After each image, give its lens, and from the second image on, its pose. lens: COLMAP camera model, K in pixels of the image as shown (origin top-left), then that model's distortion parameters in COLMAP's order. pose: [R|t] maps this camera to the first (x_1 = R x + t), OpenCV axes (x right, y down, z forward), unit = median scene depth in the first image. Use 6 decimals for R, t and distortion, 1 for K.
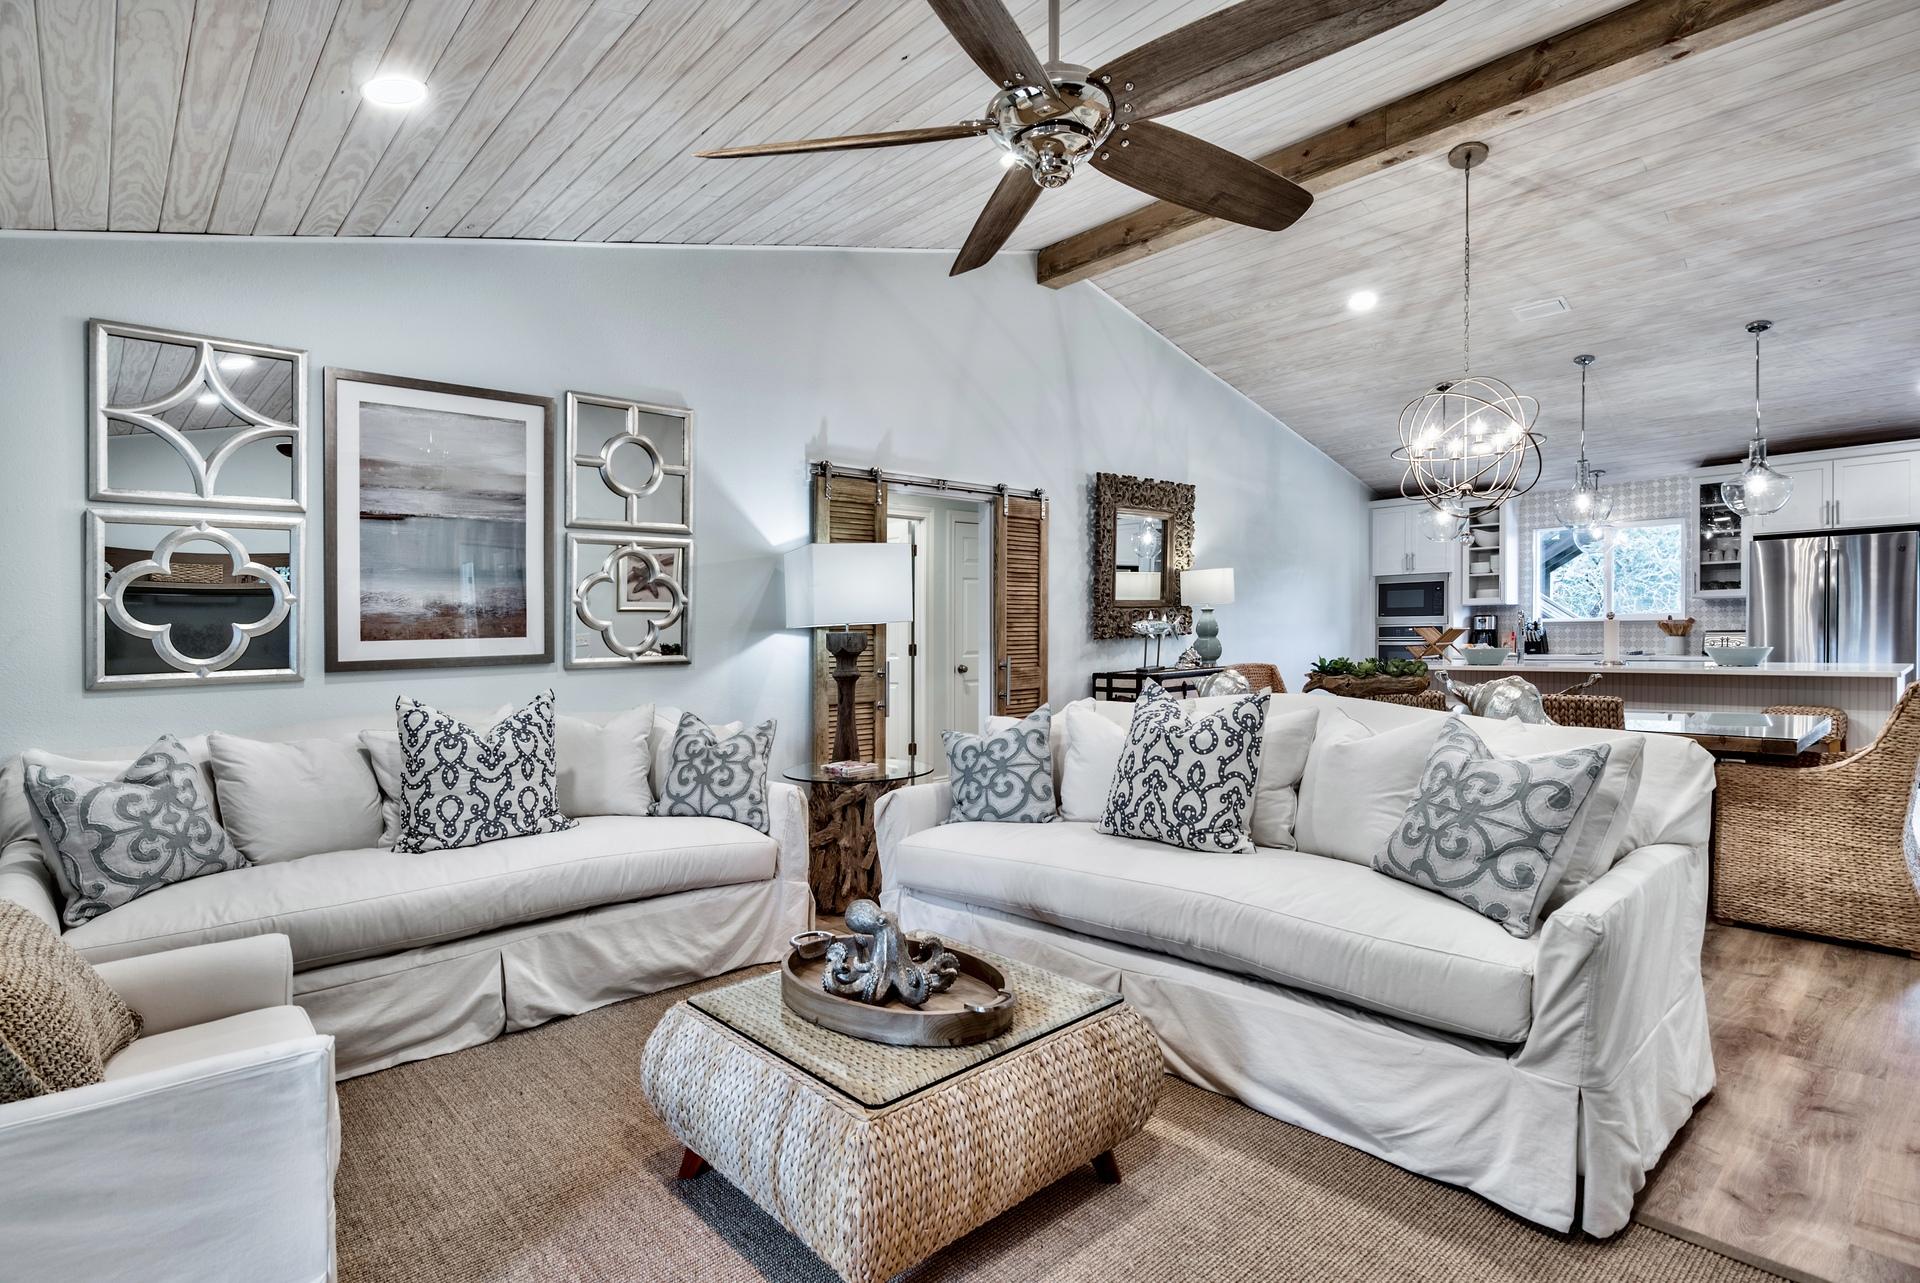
lens RADIAL K [[935.3, 0, 943.9], [0, 935.3, 638.4], [0, 0, 1]] dist [-0.005092, 0.000096]
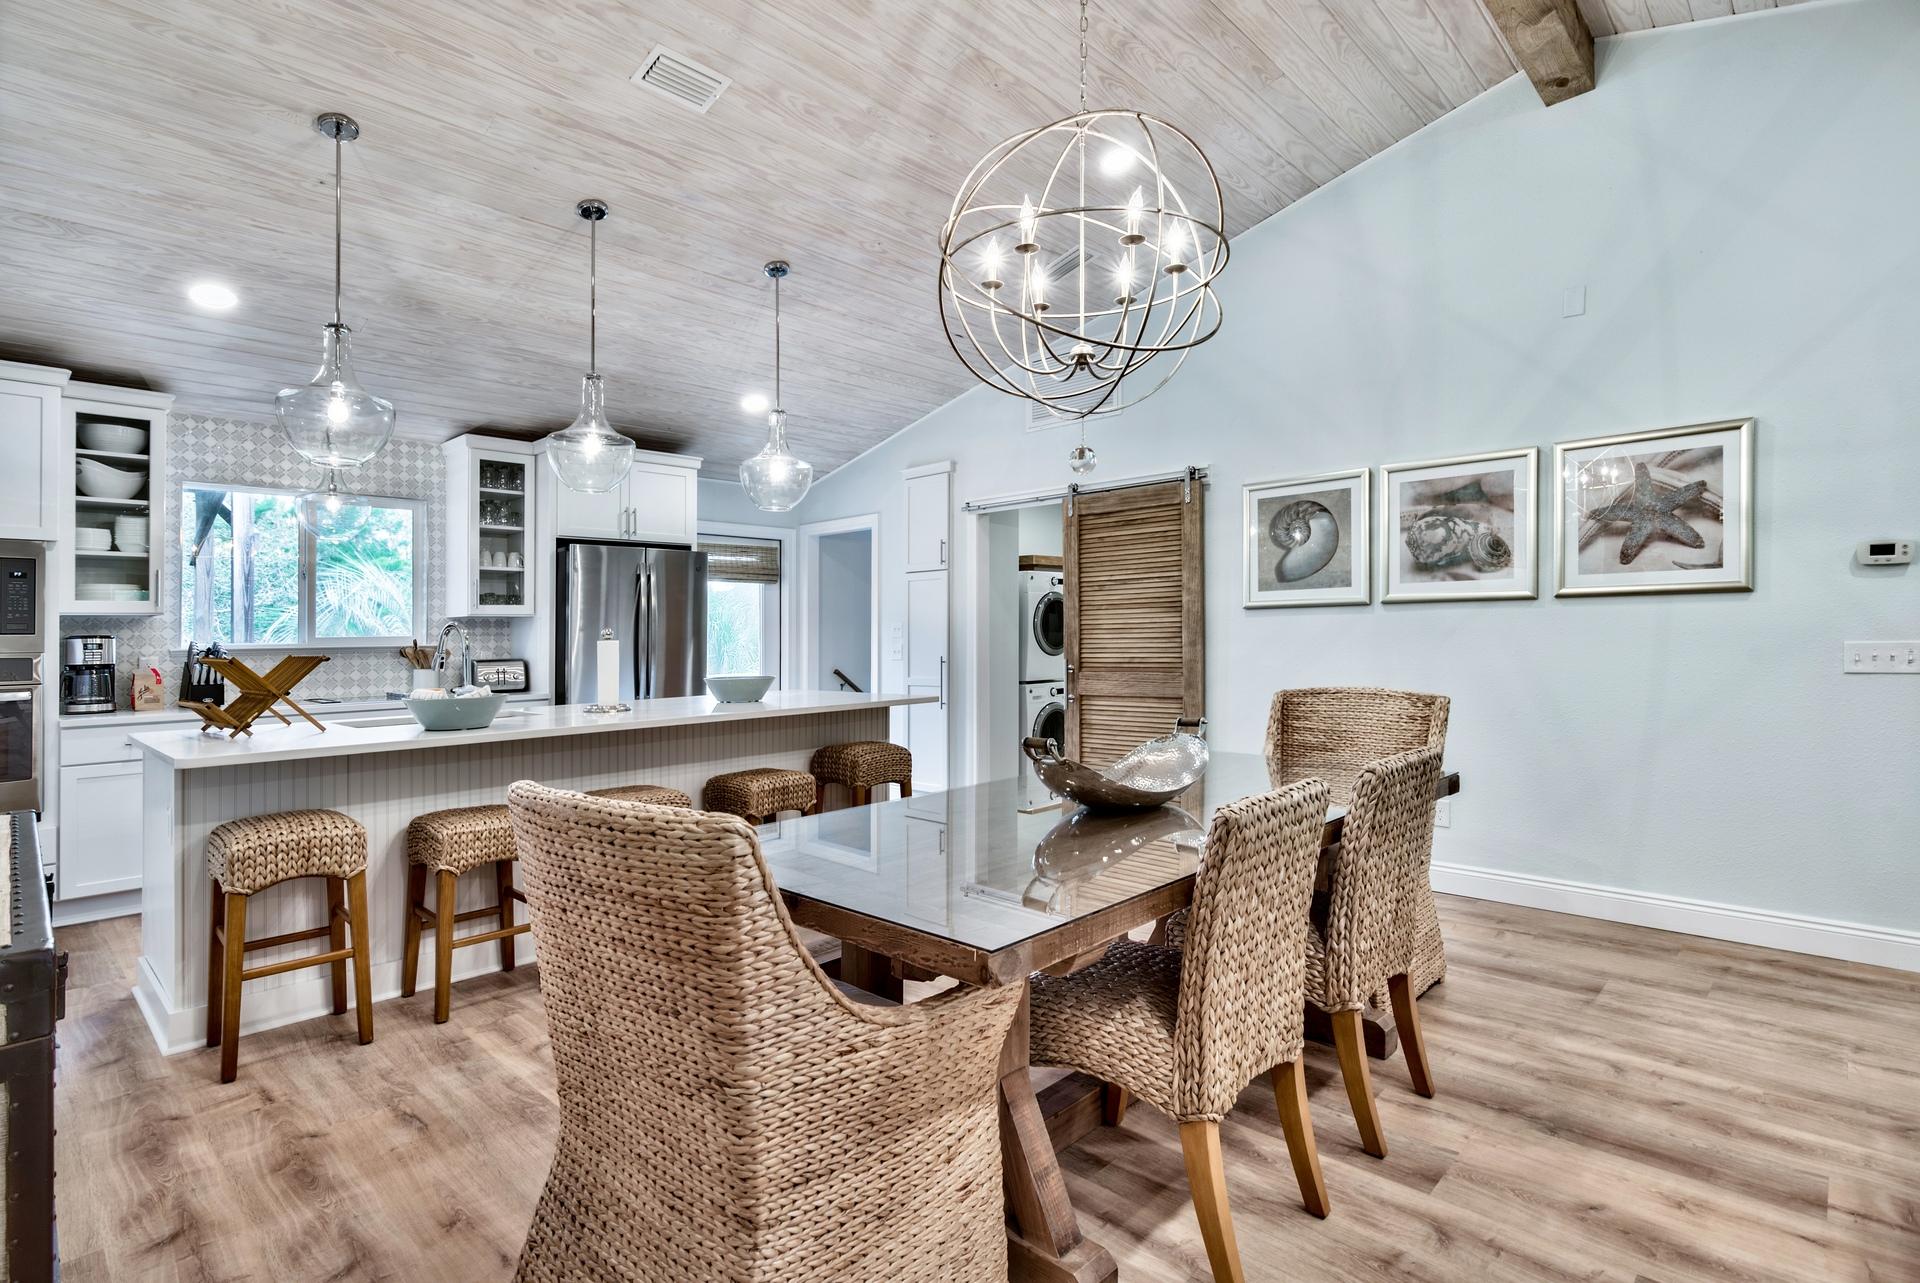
lens RADIAL K [[935.3, 0, 963.3], [0, 935.3, 640.1], [0, 0, 1]] dist [-0.005092, 0.000096]
pose [[-0.083367, 0.015763, 0.996394, 0.060823], [0.028705, 0.999498, -0.013410, -0.003448], [-0.996105, 0.027484, -0.083777, 0.755349]]
